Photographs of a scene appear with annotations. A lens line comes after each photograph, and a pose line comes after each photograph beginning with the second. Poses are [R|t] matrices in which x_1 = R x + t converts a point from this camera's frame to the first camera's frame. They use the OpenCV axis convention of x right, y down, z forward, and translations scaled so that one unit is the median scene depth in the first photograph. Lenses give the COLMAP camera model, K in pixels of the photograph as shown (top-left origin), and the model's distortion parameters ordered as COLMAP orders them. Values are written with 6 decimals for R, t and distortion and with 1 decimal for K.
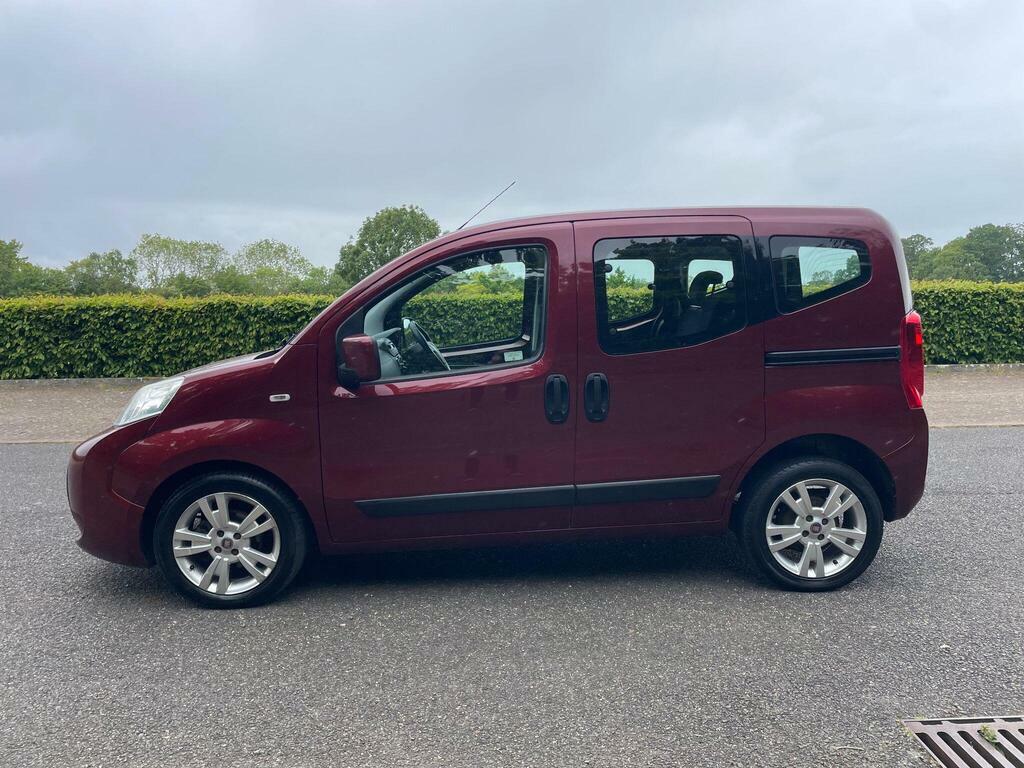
lens RADIAL K [[770.2, 0, 516.7], [0, 770.2, 394.4], [0, 0, 1]] dist [0.092077, -0.114034]
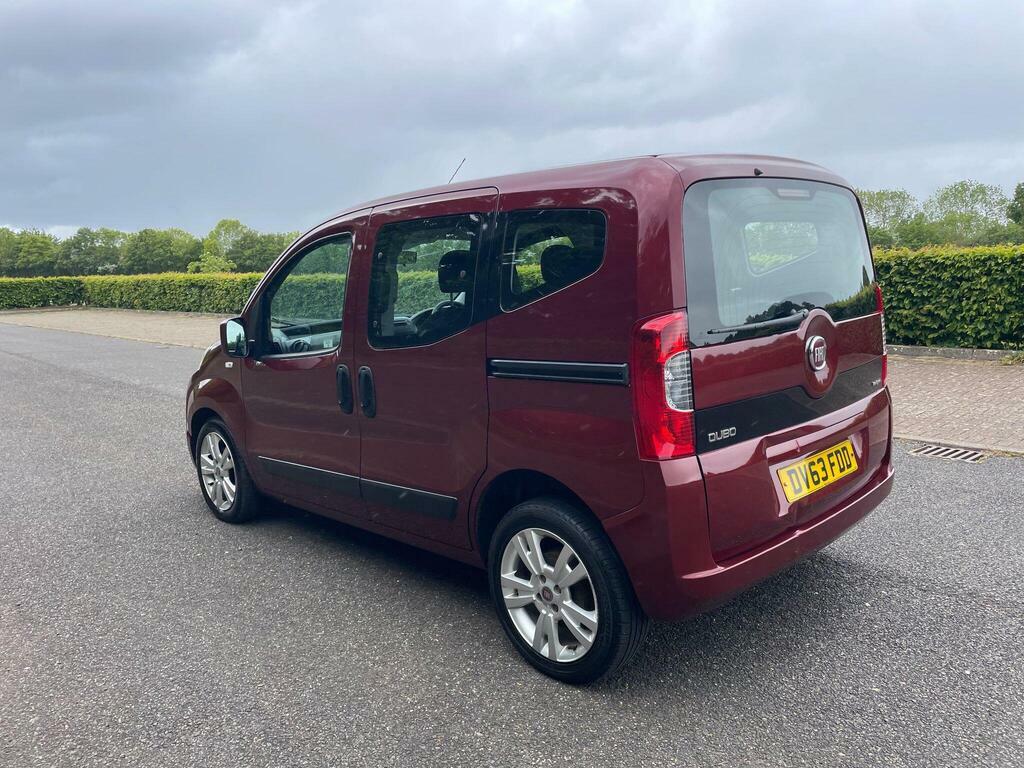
lens RADIAL K [[770.2, 0, 515.7], [0, 770.2, 383.8], [0, 0, 1]] dist [0.092077, -0.114034]
pose [[0.667351, 0.100067, -0.737990, 0.899640], [-0.064936, 0.994976, 0.076192, -0.087486], [0.741907, -0.002925, 0.670496, 0.472167]]
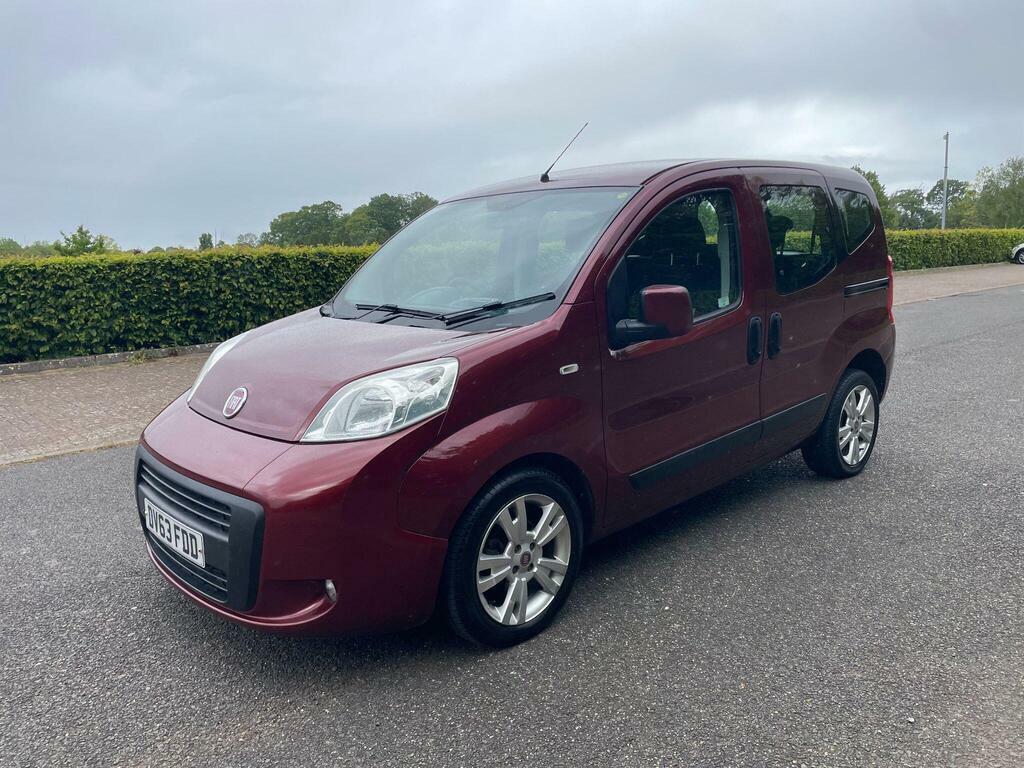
lens RADIAL K [[770.2, 0, 514.8], [0, 770.2, 391.5], [0, 0, 1]] dist [0.092077, -0.114034]
pose [[0.760174, -0.130572, 0.636464, -0.831372], [0.103553, 0.991425, 0.079712, -0.040707], [-0.641414, 0.005312, 0.767177, 0.388275]]
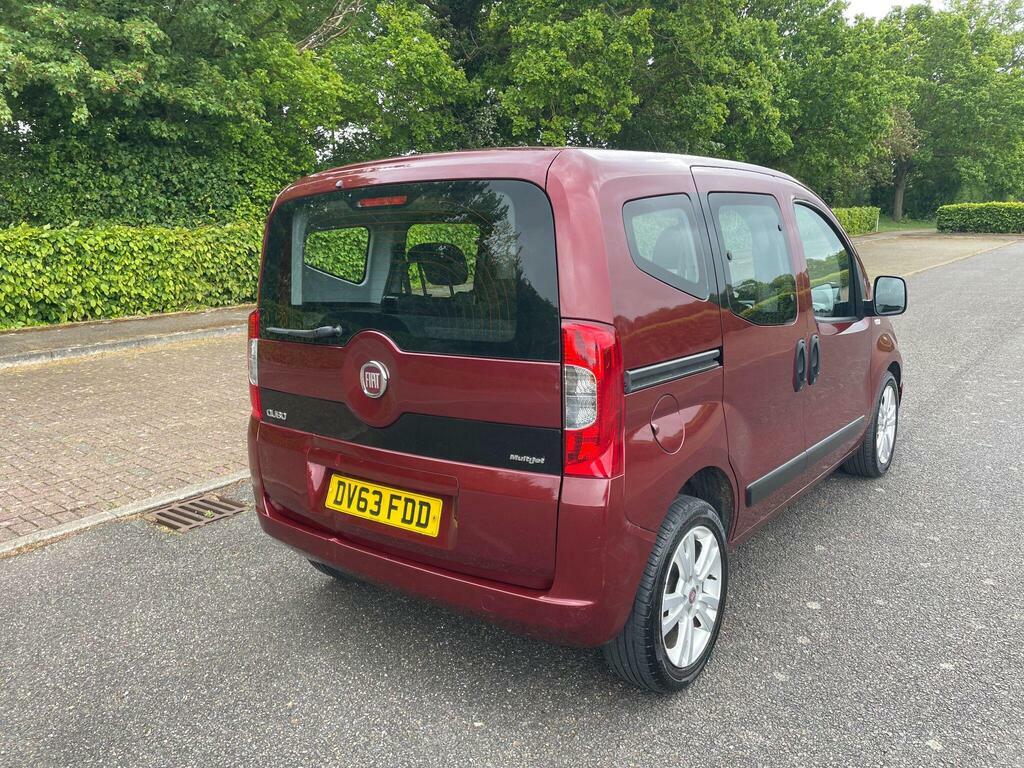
lens RADIAL K [[770.2, 0, 517.3], [0, 770.2, 389.9], [0, 0, 1]] dist [0.092077, -0.114034]
pose [[-0.645375, 0.191724, -0.739414, 0.967041], [-0.051444, 0.954882, 0.292494, -0.283255], [0.762132, 0.226807, -0.606394, 1.745347]]
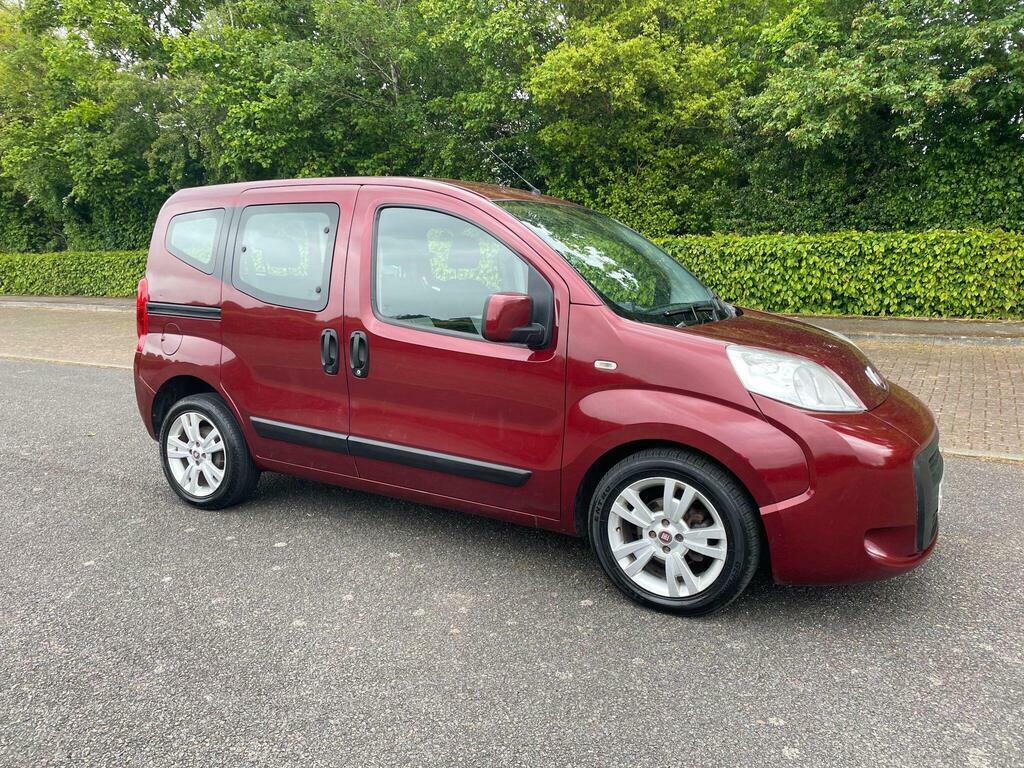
lens RADIAL K [[770.2, 0, 504.8], [0, 770.2, 376.8], [0, 0, 1]] dist [0.092077, -0.114034]
pose [[-0.839117, -0.062194, 0.540383, -0.671942], [0.085009, 0.966241, 0.243210, -0.259554], [-0.537267, 0.250020, -0.805503, 2.149423]]
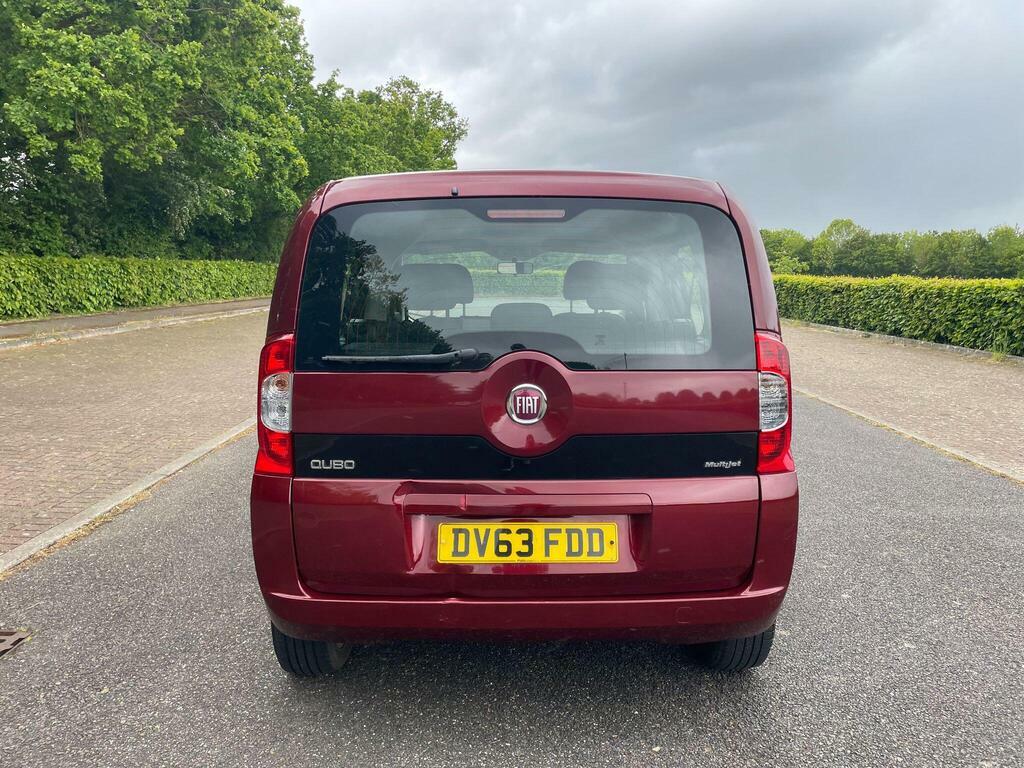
lens RADIAL K [[770.2, 0, 517.1], [0, 770.2, 384.1], [0, 0, 1]] dist [0.092077, -0.114034]
pose [[-0.033291, 0.152717, -0.987709, 1.159394], [-0.133779, 0.978683, 0.155831, -0.193827], [0.990452, 0.137323, -0.012151, 1.210317]]
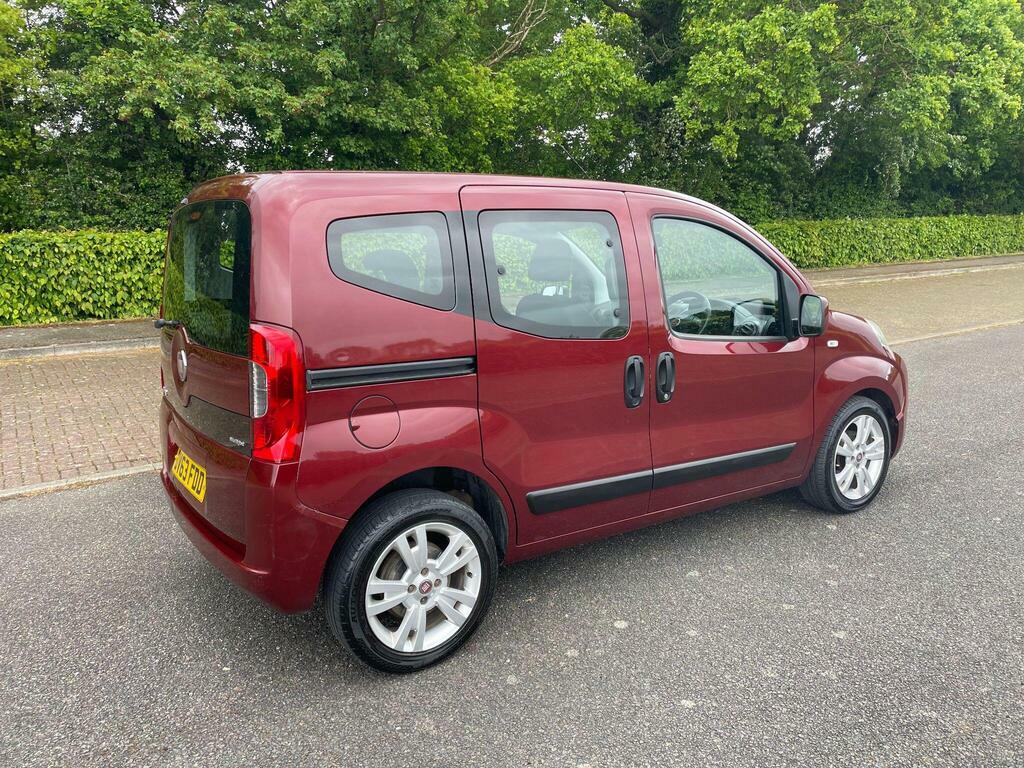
lens RADIAL K [[770.2, 0, 513.4], [0, 770.2, 377.9], [0, 0, 1]] dist [0.092077, -0.114034]
pose [[-0.852497, 0.126591, -0.507171, 0.651430], [-0.029918, 0.956827, 0.289114, -0.320908], [0.521875, 0.261643, -0.811905, 2.091826]]
